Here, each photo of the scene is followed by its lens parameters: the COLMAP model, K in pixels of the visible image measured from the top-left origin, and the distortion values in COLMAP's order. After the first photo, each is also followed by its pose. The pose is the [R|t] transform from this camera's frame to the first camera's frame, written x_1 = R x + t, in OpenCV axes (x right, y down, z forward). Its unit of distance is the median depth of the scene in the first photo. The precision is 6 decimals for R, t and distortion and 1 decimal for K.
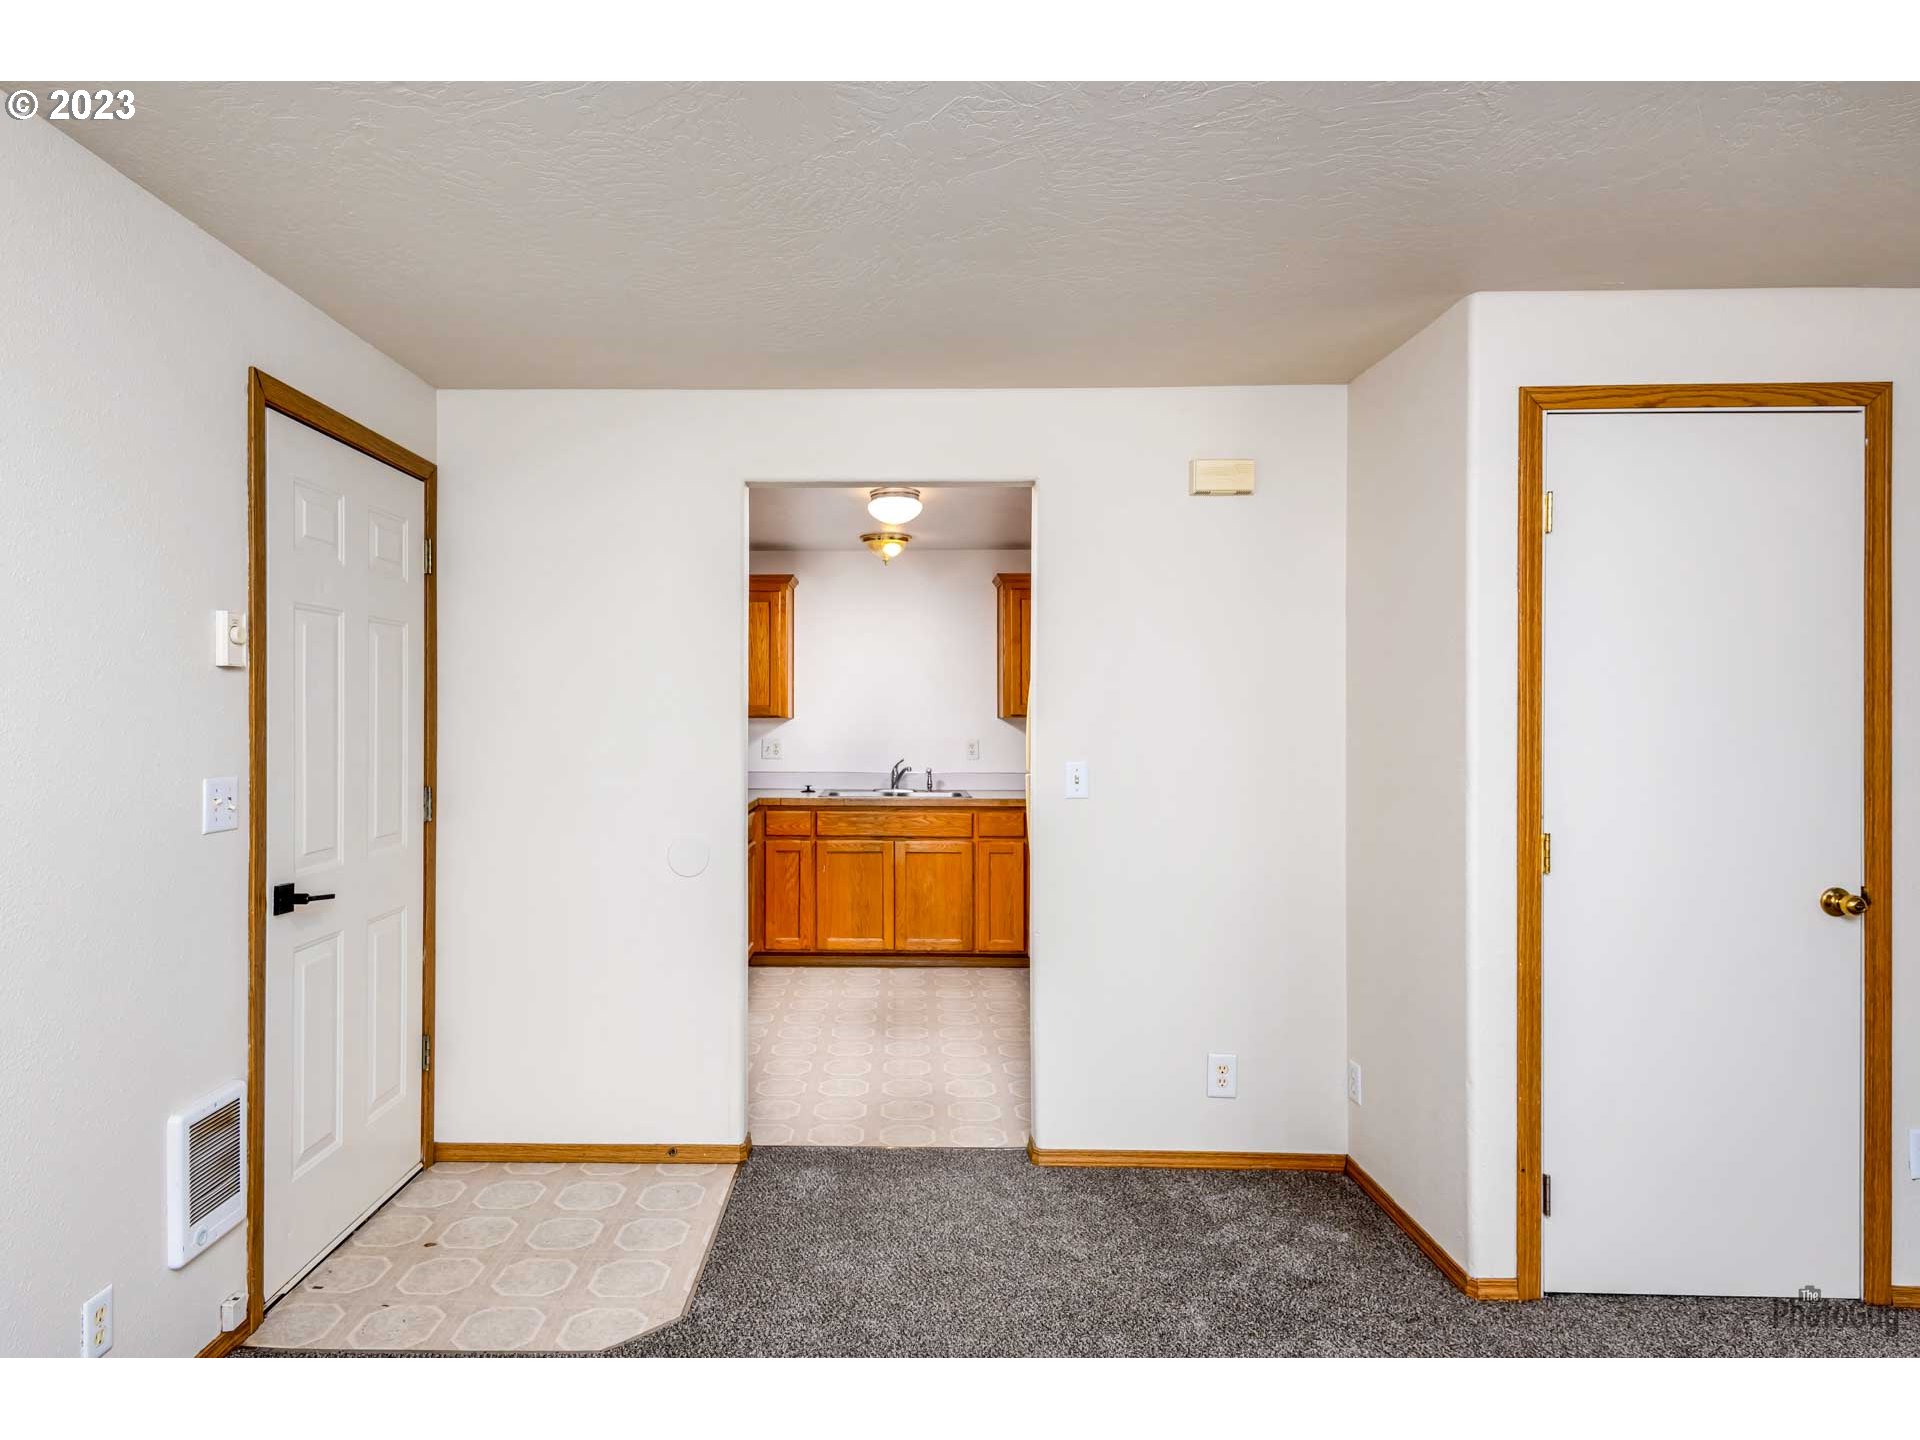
lens RADIAL K [[1169.0, 0, 947.1], [0, 1169.0, 717.6], [0, 0, 1]] dist [0.031149, -0.003183]
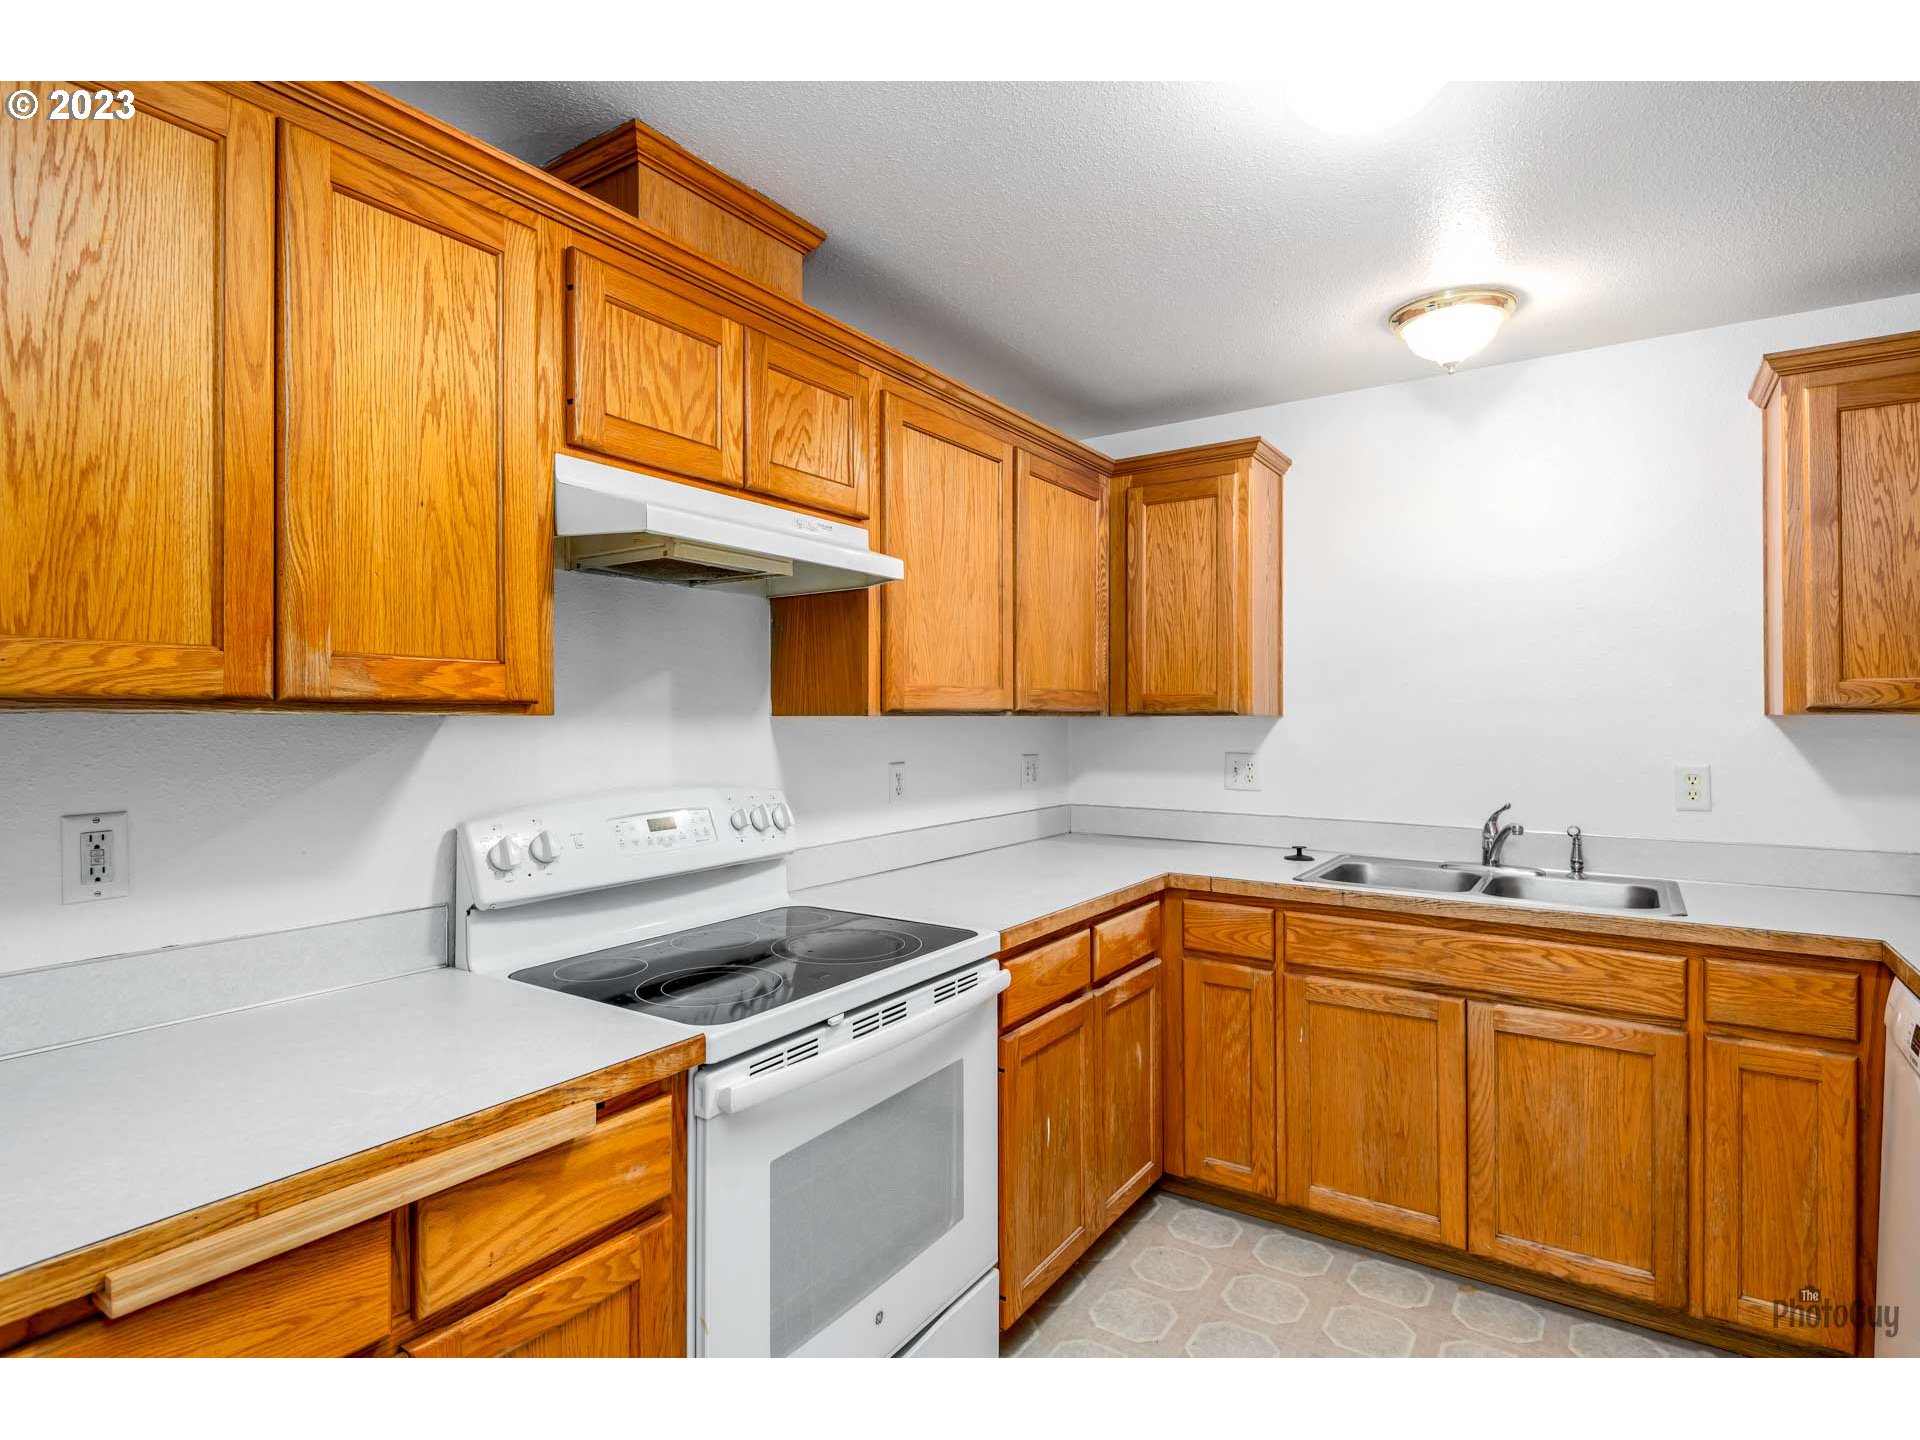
lens RADIAL K [[1034.3, 0, 954.0], [0, 1034.3, 702.3], [0, 0, 1]] dist [-0.000217, -0.001172]
pose [[0.823413, -0.001953, -0.567439, 0.028261], [-0.004188, 0.999946, -0.009518, -0.001154], [0.567427, 0.010213, 0.823360, 0.997163]]
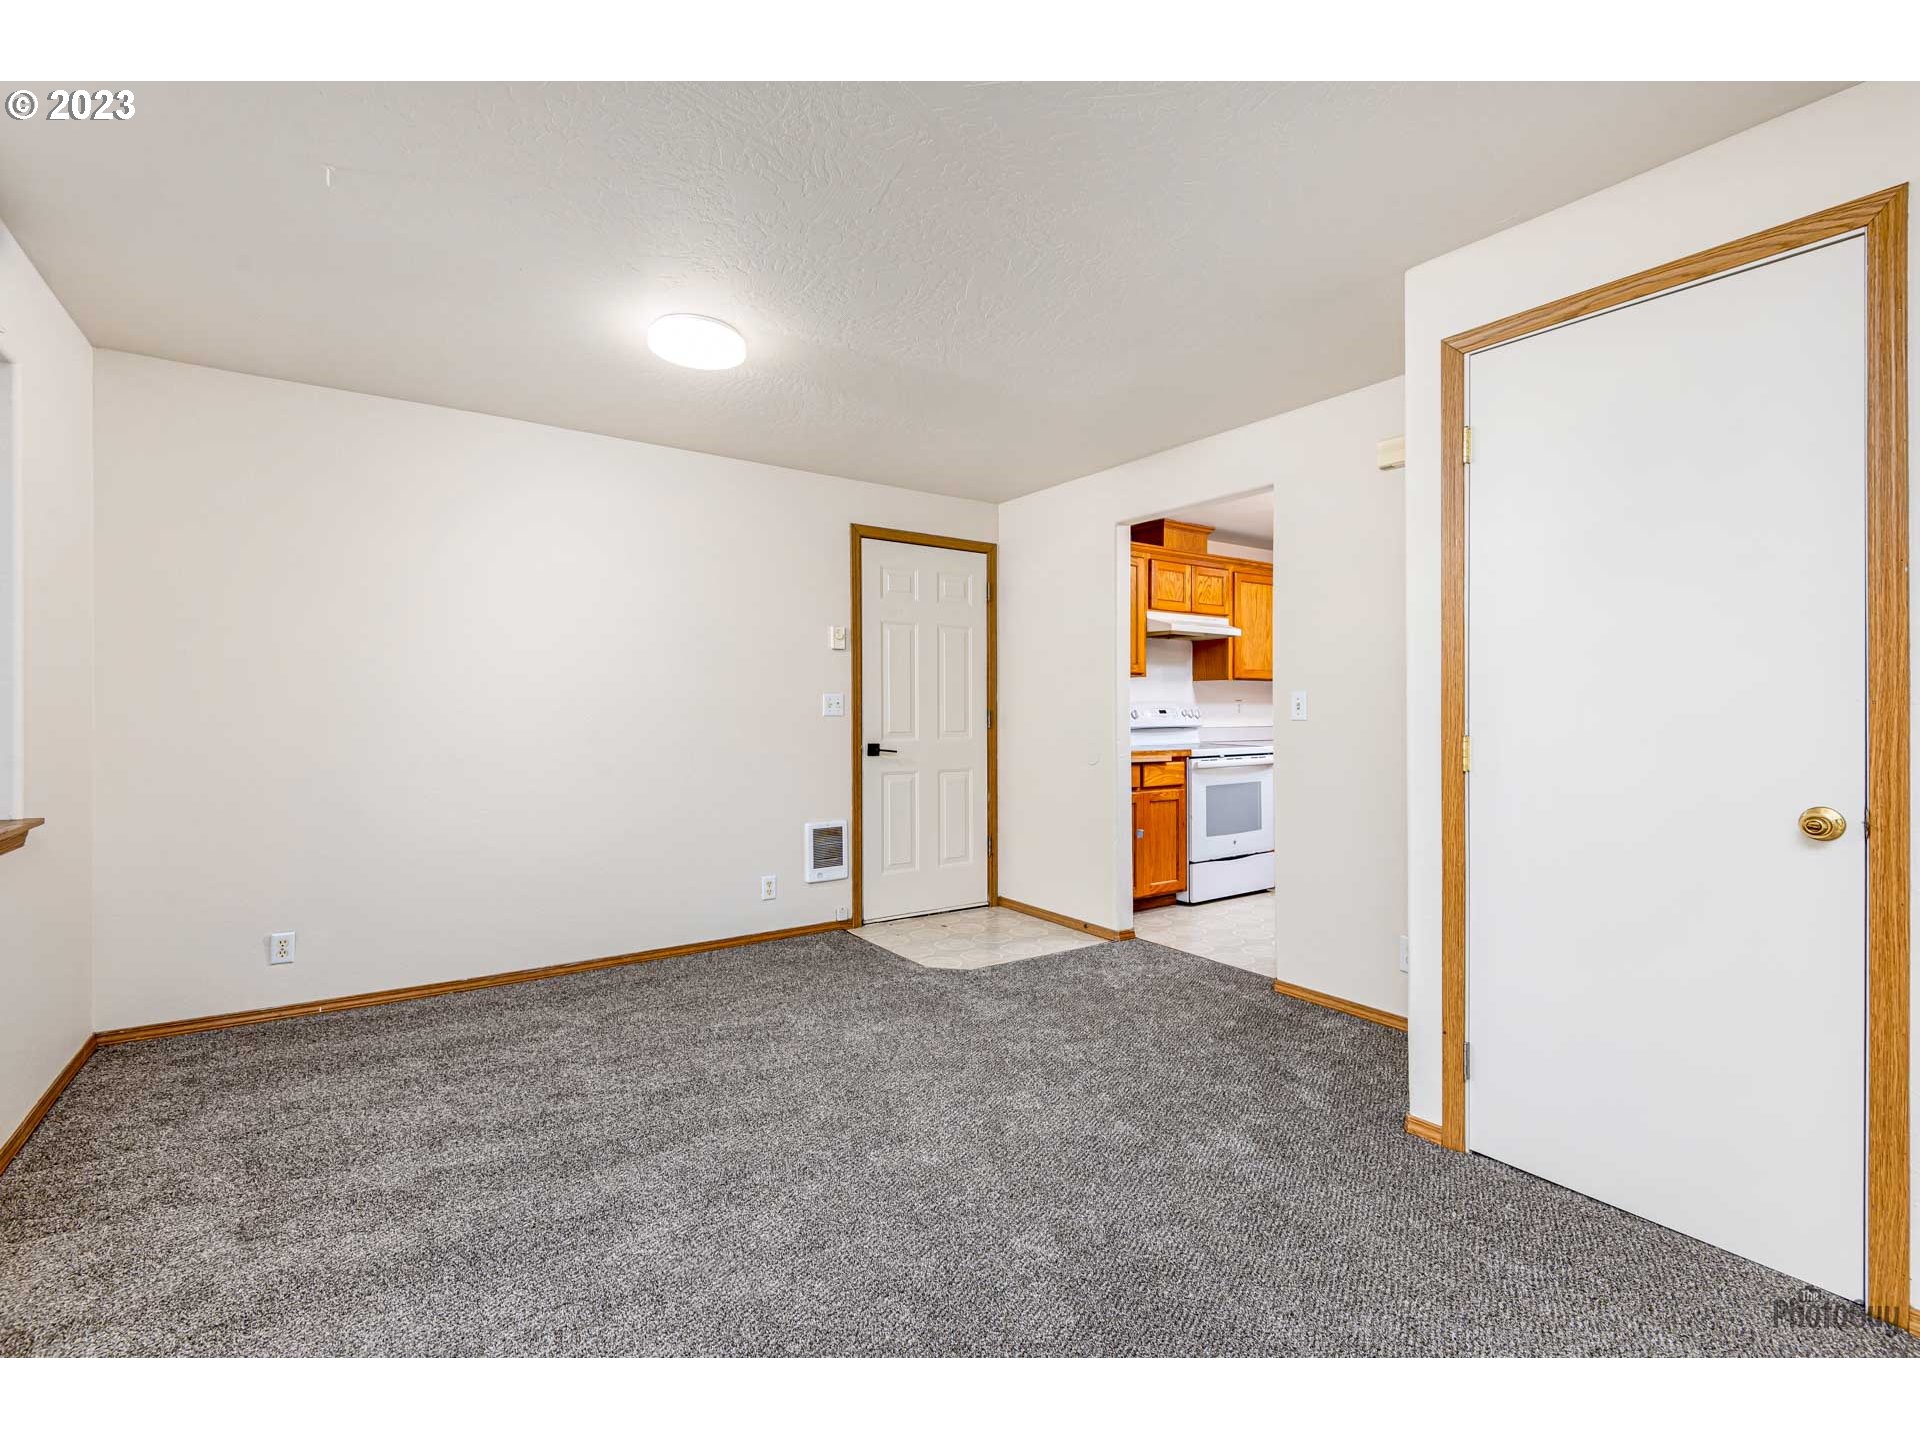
lens RADIAL K [[915.4, 0, 916.7], [0, 915.4, 714.8], [0, 0, 1]] dist [0.000203, 0.000120]
pose [[0.541551, 0.004491, -0.840656, 0.741855], [-0.000180, 0.999986, 0.005226, 0.057450], [0.840668, -0.002679, 0.541545, 0.080012]]
